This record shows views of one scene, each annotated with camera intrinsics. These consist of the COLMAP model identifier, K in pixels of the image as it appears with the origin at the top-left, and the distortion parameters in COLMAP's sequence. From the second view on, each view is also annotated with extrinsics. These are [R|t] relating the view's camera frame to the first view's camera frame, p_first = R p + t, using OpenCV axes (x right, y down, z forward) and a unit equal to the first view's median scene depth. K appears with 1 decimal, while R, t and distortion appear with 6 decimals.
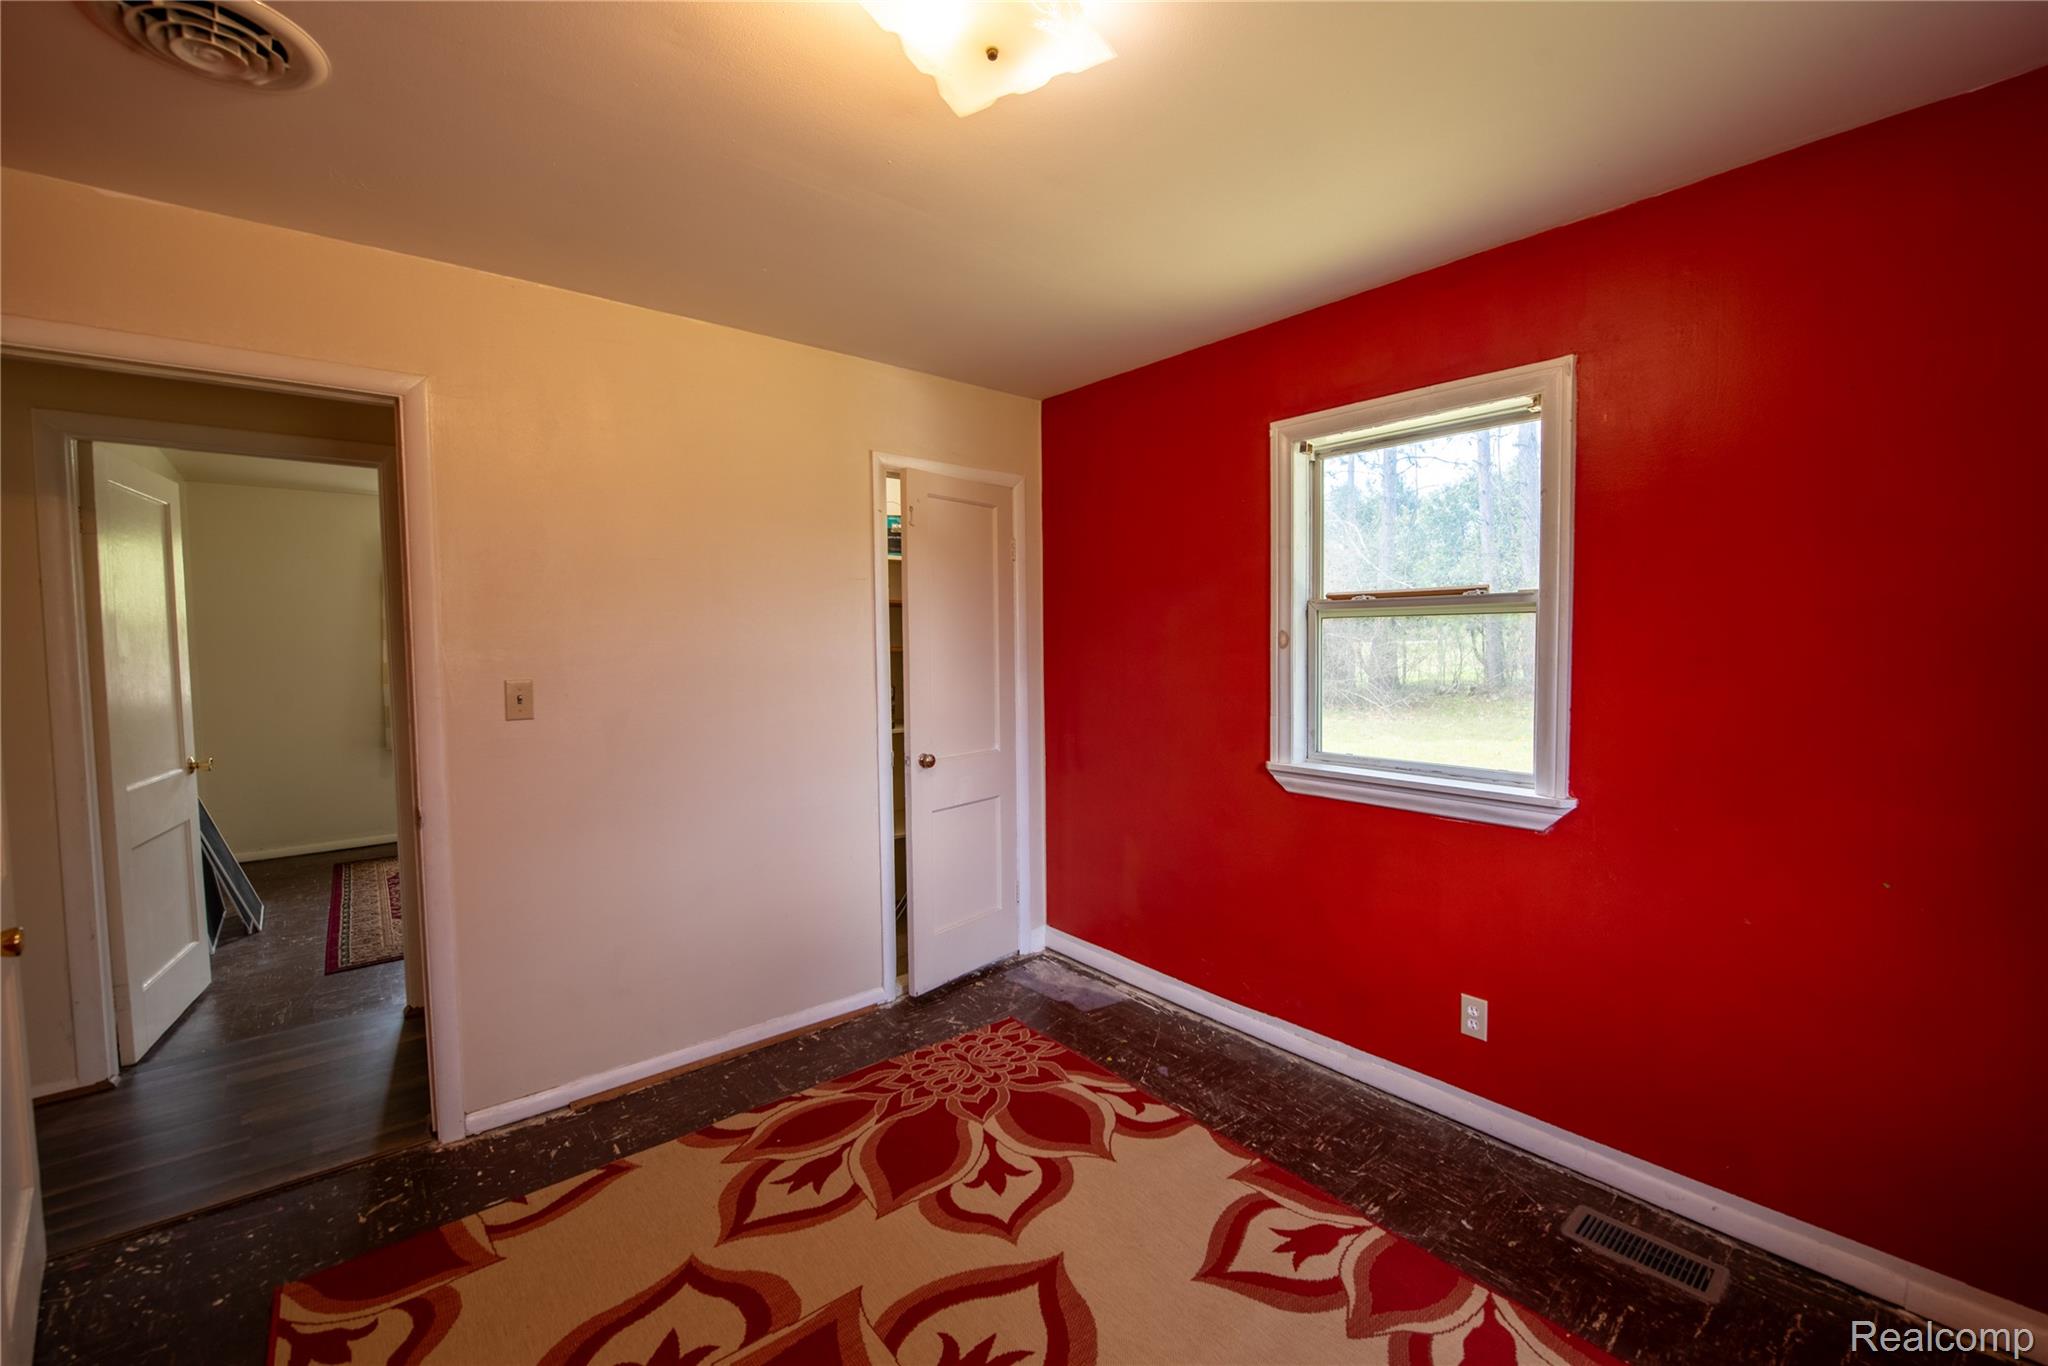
lens RADIAL K [[823.4, 0, 1036.6], [0, 823.4, 681.1], [0, 0, 1]] dist [-0.008548, -0.002400]
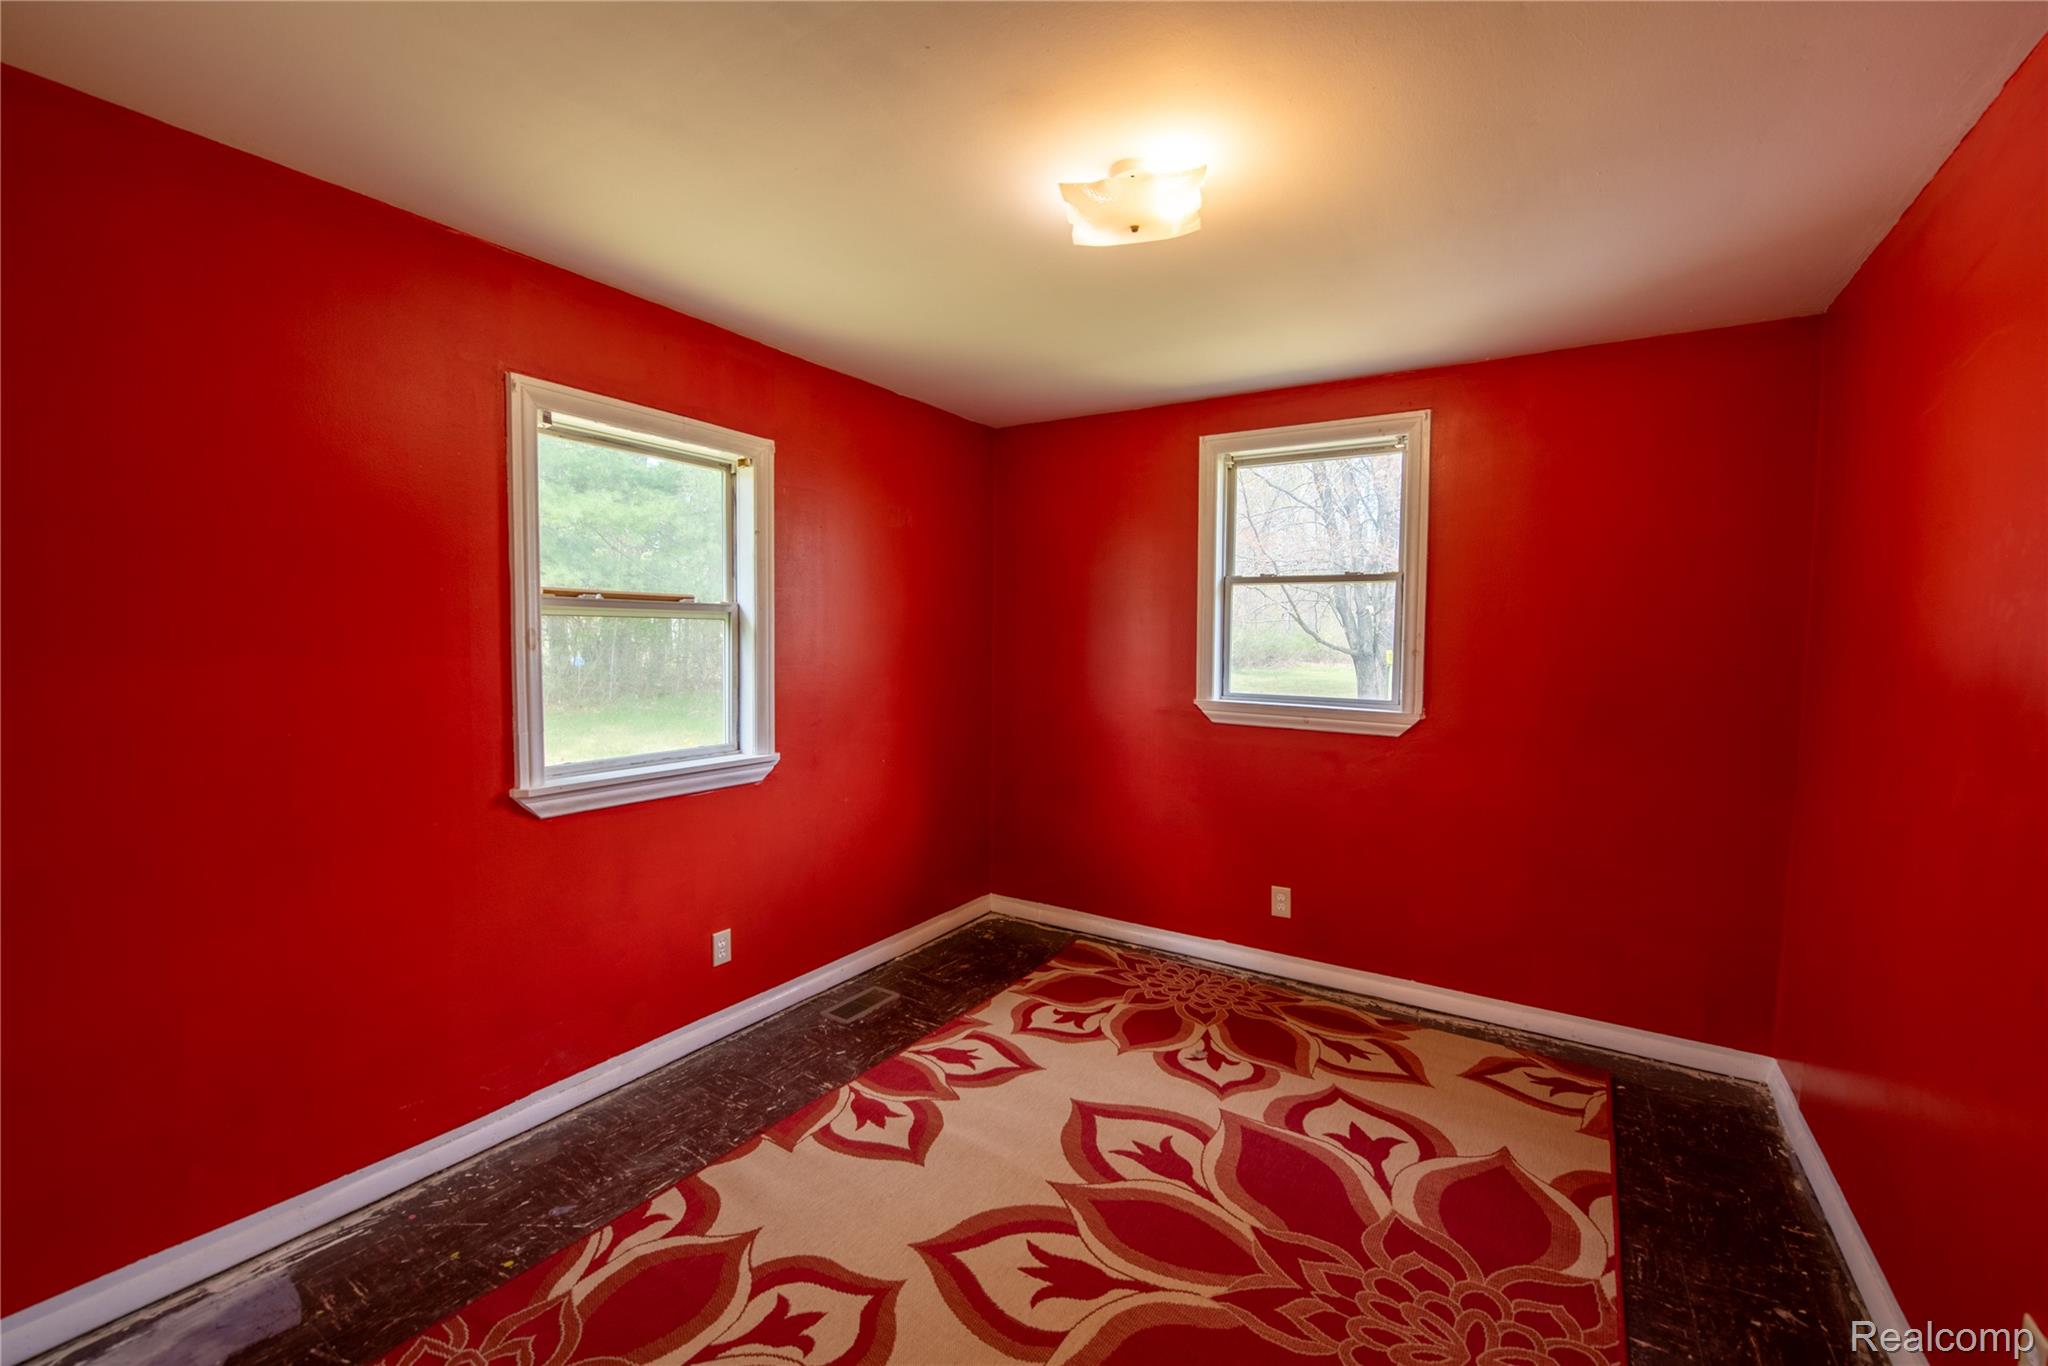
lens RADIAL K [[823.4, 0, 1035.9], [0, 823.4, 683.8], [0, 0, 1]] dist [-0.008548, -0.002400]
pose [[-0.291963, -0.046035, 0.955321, -0.778052], [0.041669, 0.997280, 0.060792, -0.040783], [-0.955521, 0.057557, -0.289251, 0.902110]]
